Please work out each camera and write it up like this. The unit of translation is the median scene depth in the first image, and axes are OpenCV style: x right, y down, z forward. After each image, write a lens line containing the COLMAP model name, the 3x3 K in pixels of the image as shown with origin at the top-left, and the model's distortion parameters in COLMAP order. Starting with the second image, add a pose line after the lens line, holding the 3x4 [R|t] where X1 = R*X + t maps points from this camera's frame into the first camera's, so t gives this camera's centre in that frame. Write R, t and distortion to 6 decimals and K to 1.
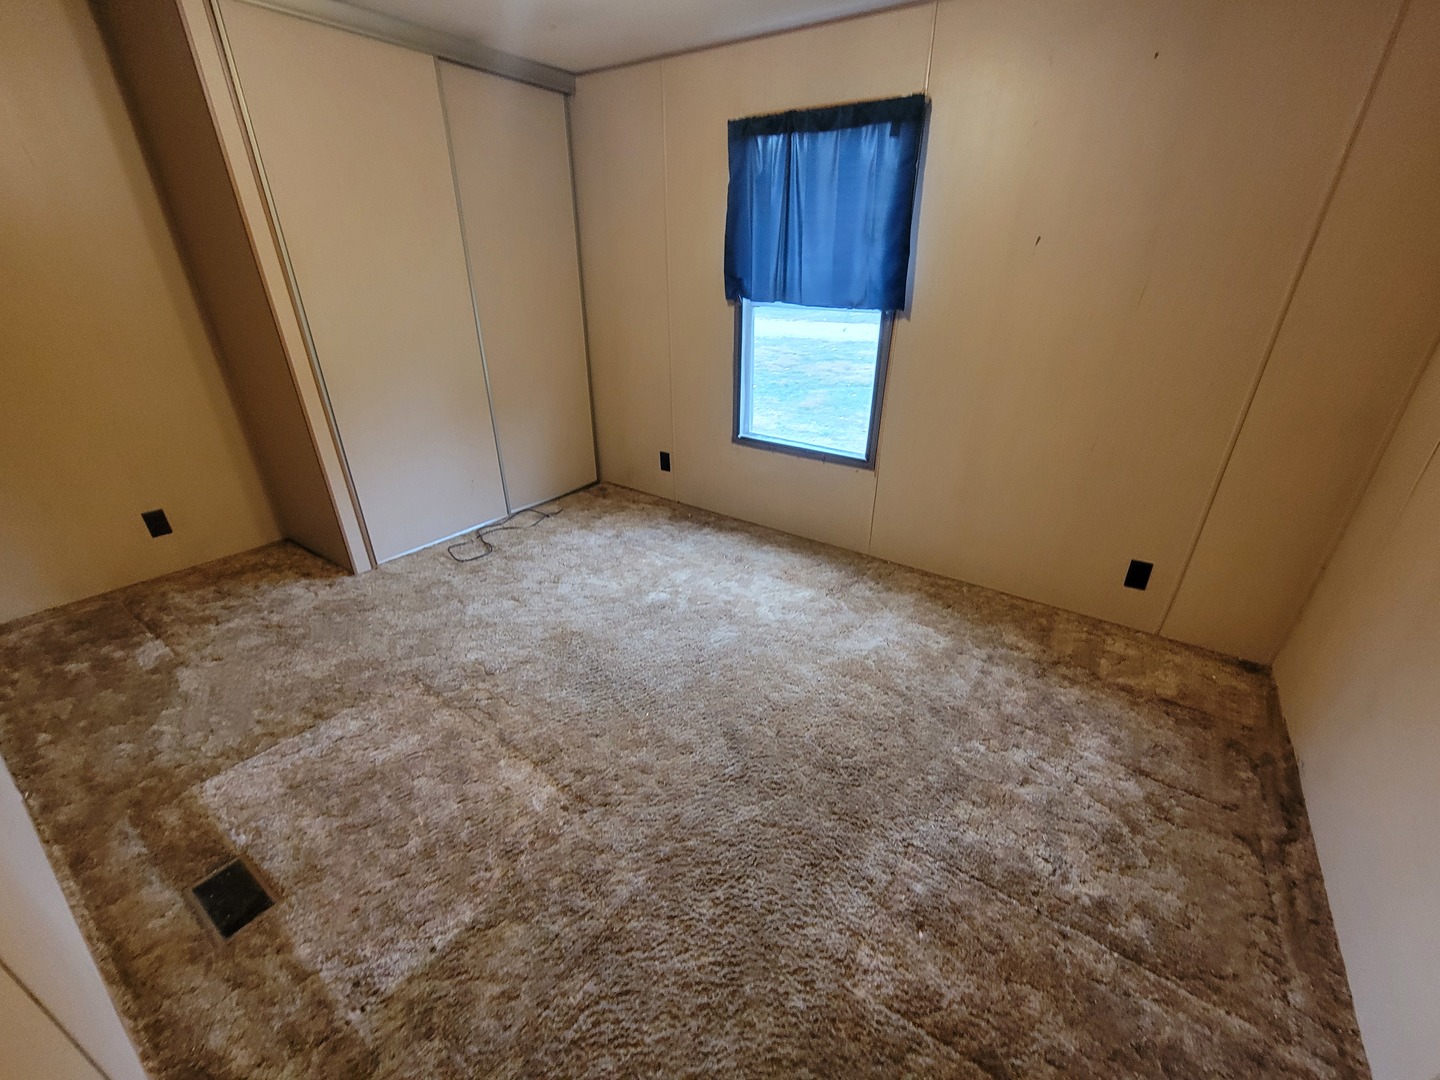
lens RADIAL K [[589.6, 0, 731.6], [0, 589.6, 554.8], [0, 0, 1]] dist [-0.004633, -0.000620]
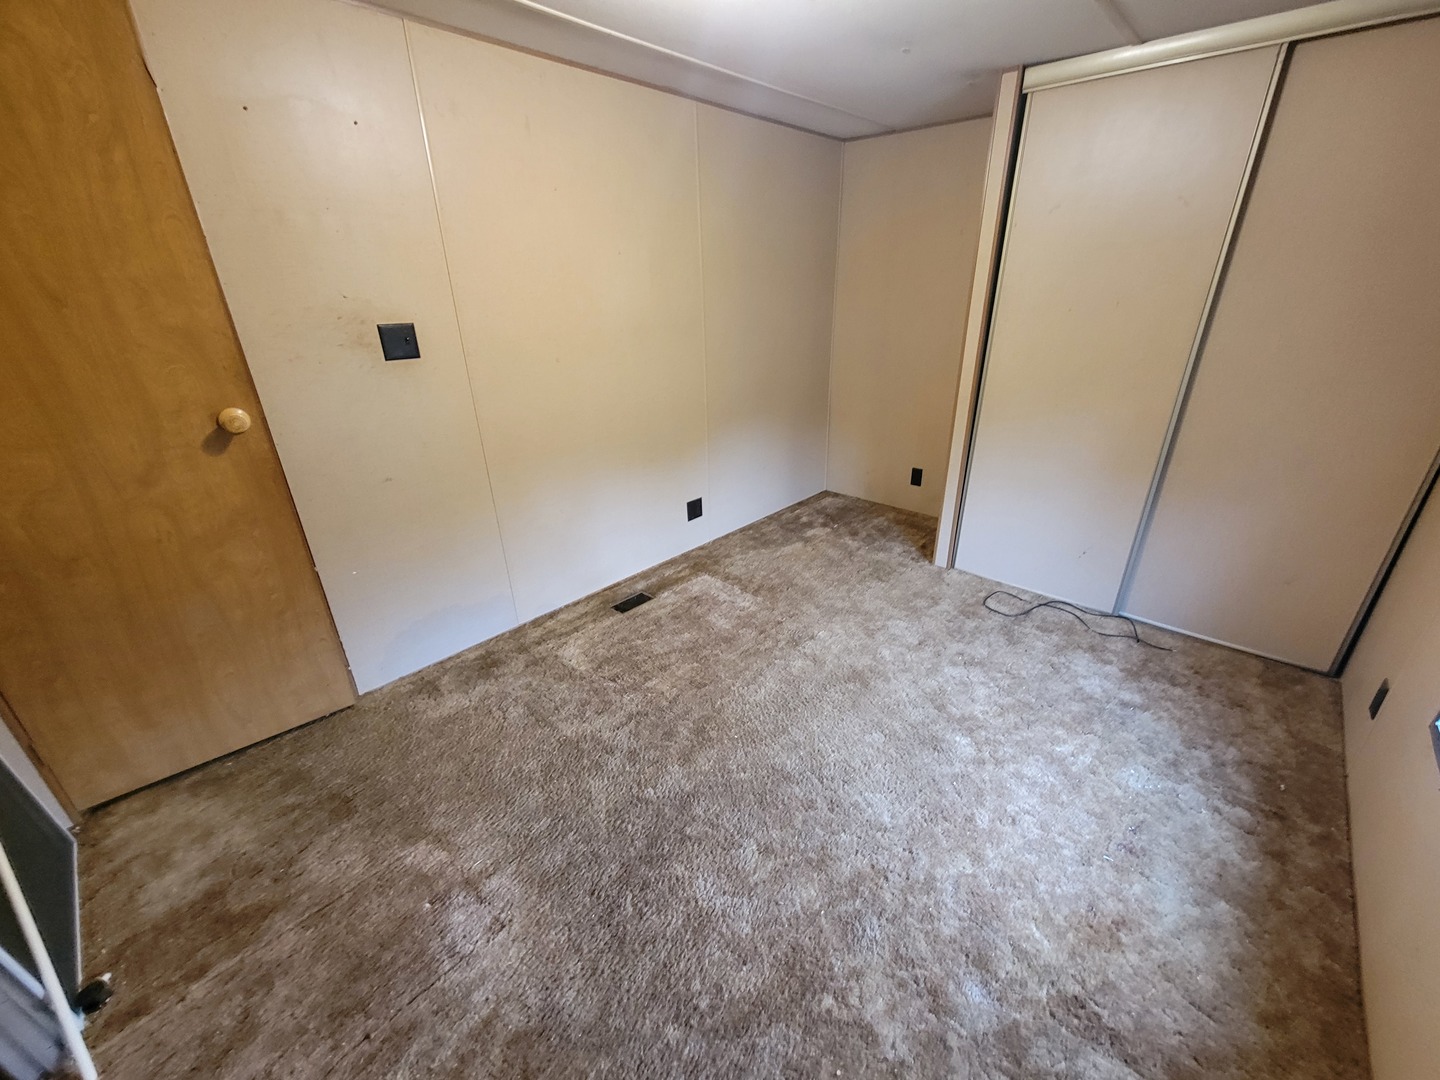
lens RADIAL K [[589.6, 0, 731.6], [0, 589.6, 554.8], [0, 0, 1]] dist [-0.004633, -0.000620]
pose [[-0.133246, 0.399774, -0.906877, 0.511915], [-0.432828, 0.799691, 0.416118, -0.316796], [0.891574, 0.447968, 0.066478, 0.585501]]
